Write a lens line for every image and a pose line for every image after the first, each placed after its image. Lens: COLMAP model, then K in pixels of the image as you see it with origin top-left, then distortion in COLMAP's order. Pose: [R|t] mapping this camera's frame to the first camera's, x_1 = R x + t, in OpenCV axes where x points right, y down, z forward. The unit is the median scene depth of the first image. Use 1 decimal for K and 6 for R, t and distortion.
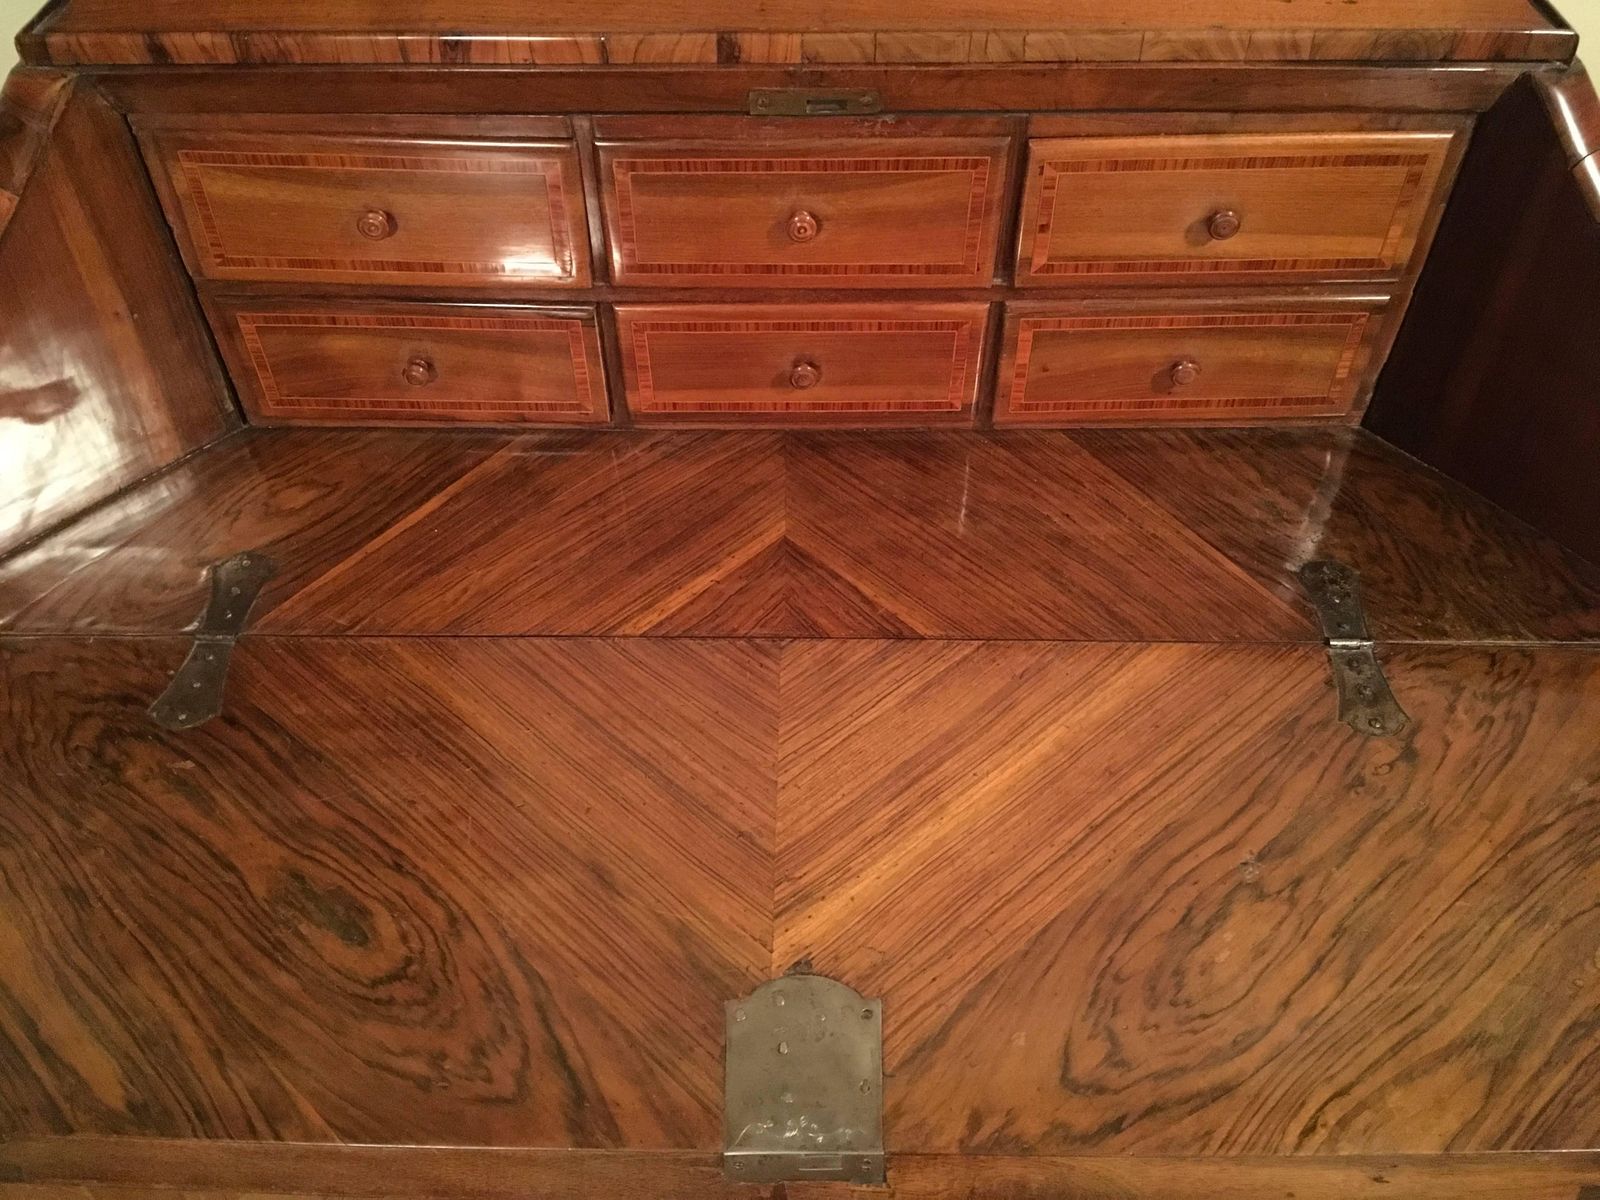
lens RADIAL K [[1367.2, 0, 801.9], [0, 1367.2, 597.4], [0, 0, 1]] dist [0.071783, -0.093596]
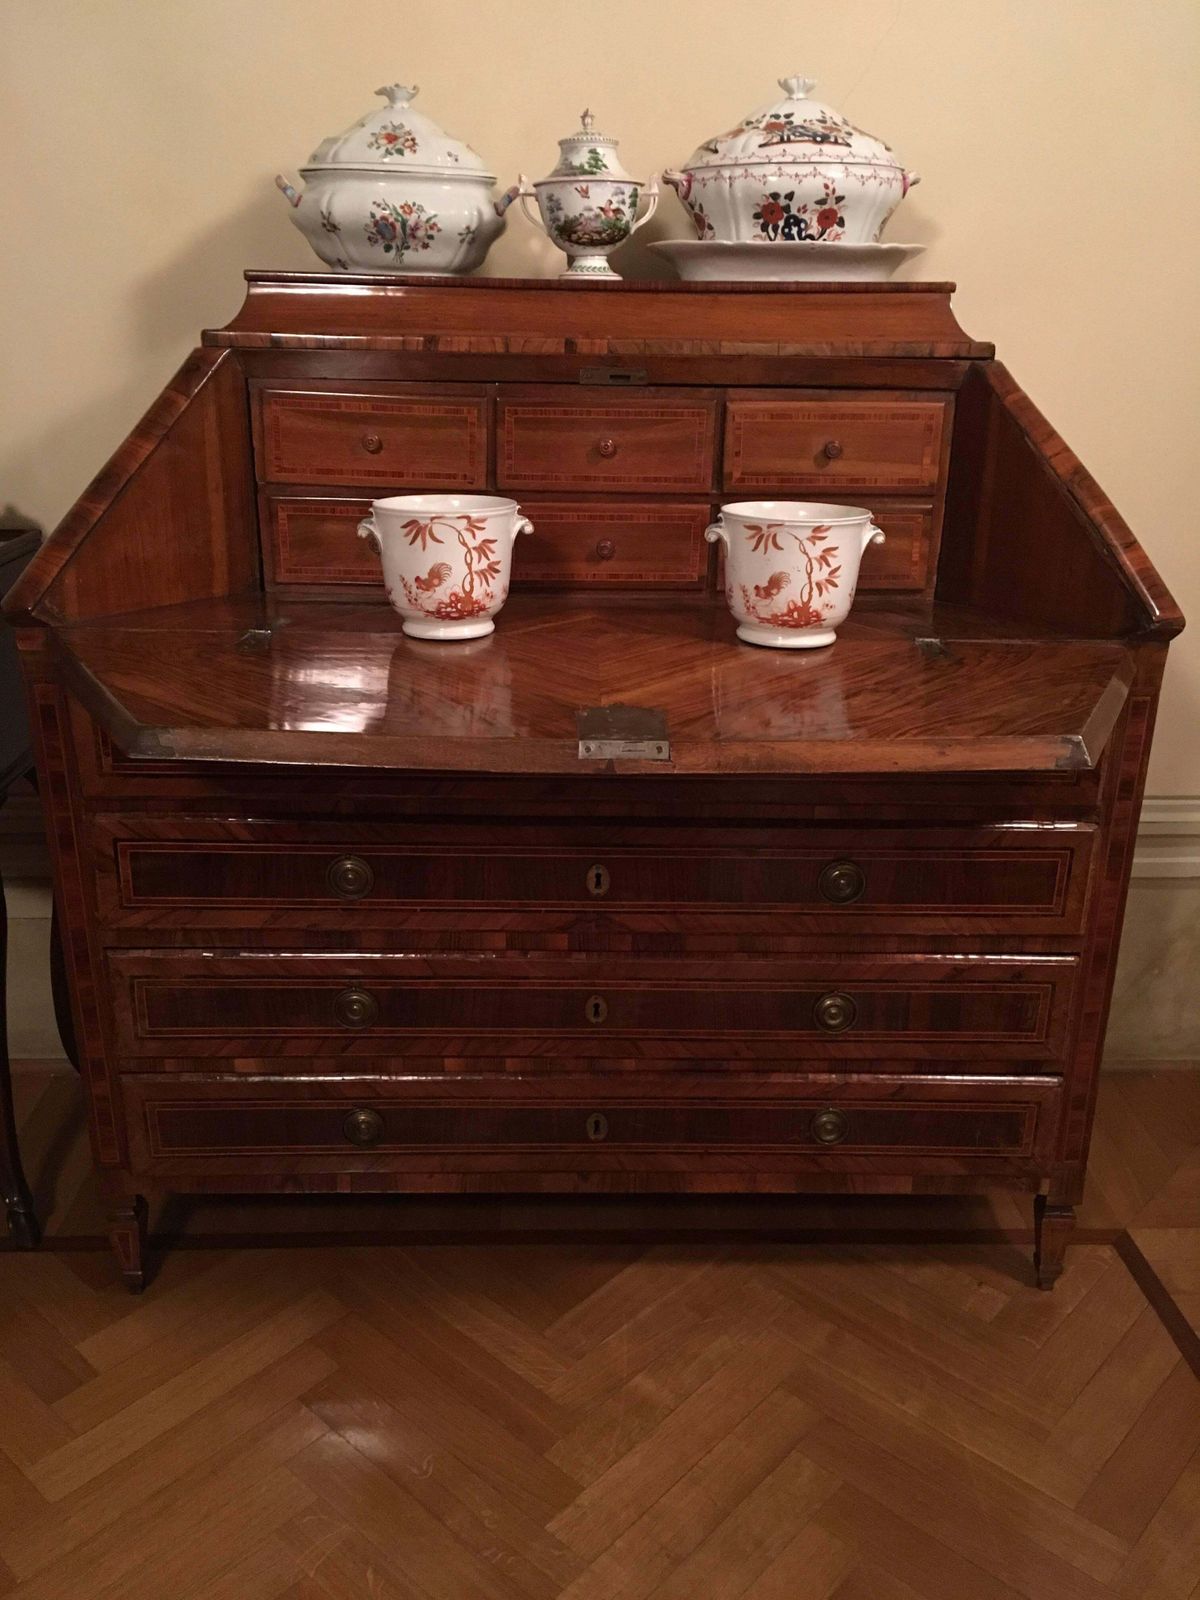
lens RADIAL K [[1367.2, 0, 615.2], [0, 1367.2, 812.2], [0, 0, 1]] dist [0.071783, -0.093596]
pose [[0.998736, 0.007282, 0.049728, -0.075587], [0.015820, 0.893602, -0.448582, 0.989711], [-0.047704, 0.448801, 0.892357, -0.417396]]
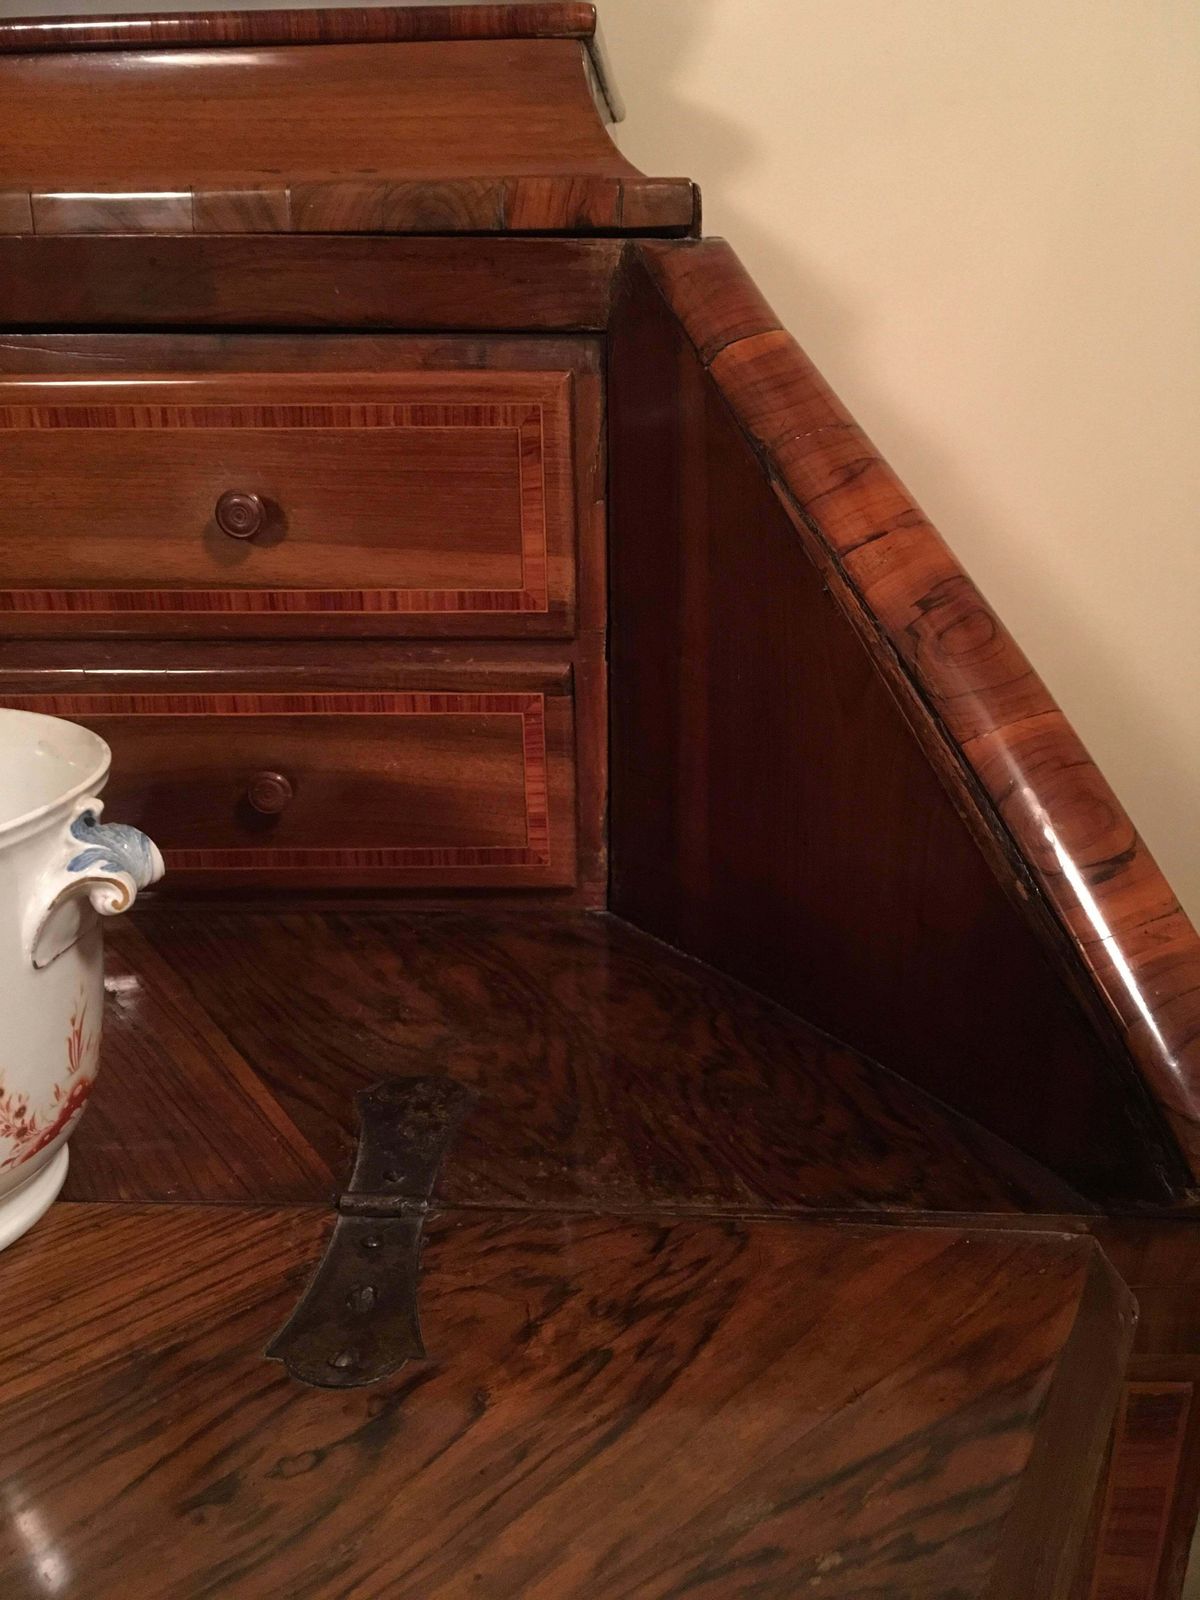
lens RADIAL K [[1367.2, 0, 610.4], [0, 1367.2, 799.6], [0, 0, 1]] dist [0.071783, -0.093596]
pose [[0.999665, 0.009301, -0.024171, 0.488361], [-0.019118, 0.894622, -0.446415, 0.121055], [0.017472, 0.446728, 0.894499, 0.501657]]
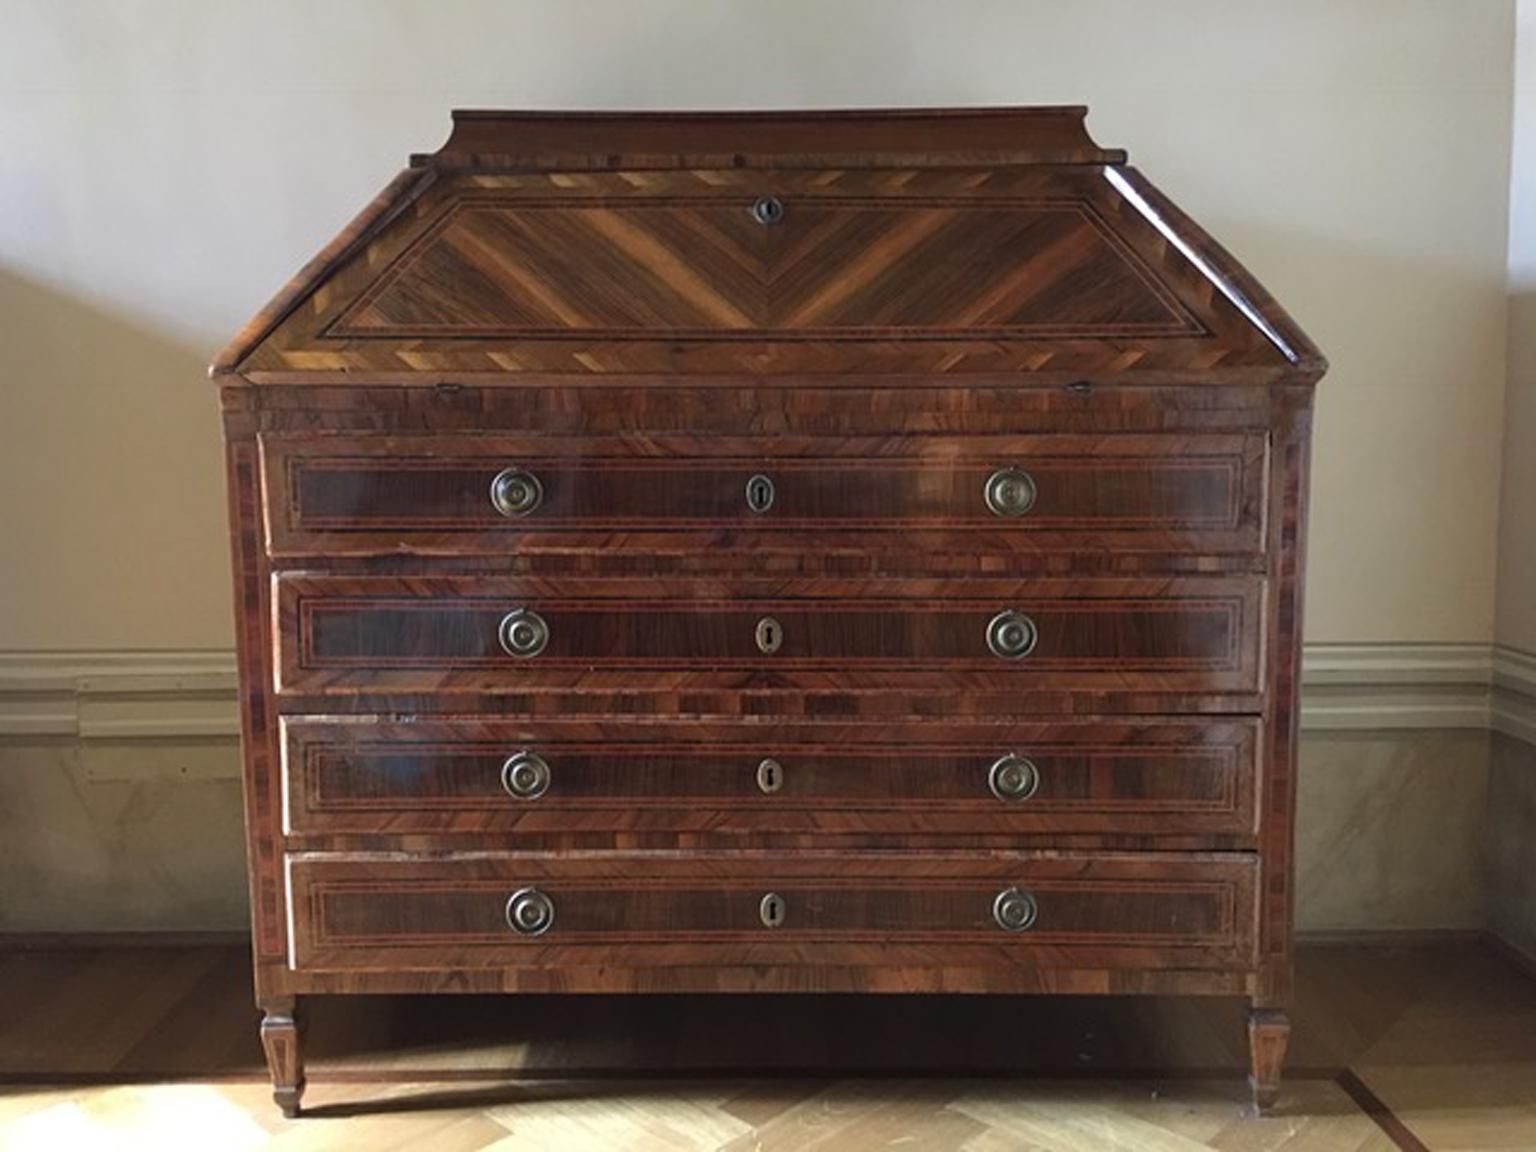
lens RADIAL K [[1312.5, 0, 775.3], [0, 1312.5, 577.8], [0, 0, 1]] dist [0.071783, -0.093596]
pose [[0.999891, 0.000699, 0.014725, -0.023422], [0.009005, 0.761942, -0.647582, 1.346471], [-0.011672, 0.647645, 0.761853, -0.136653]]
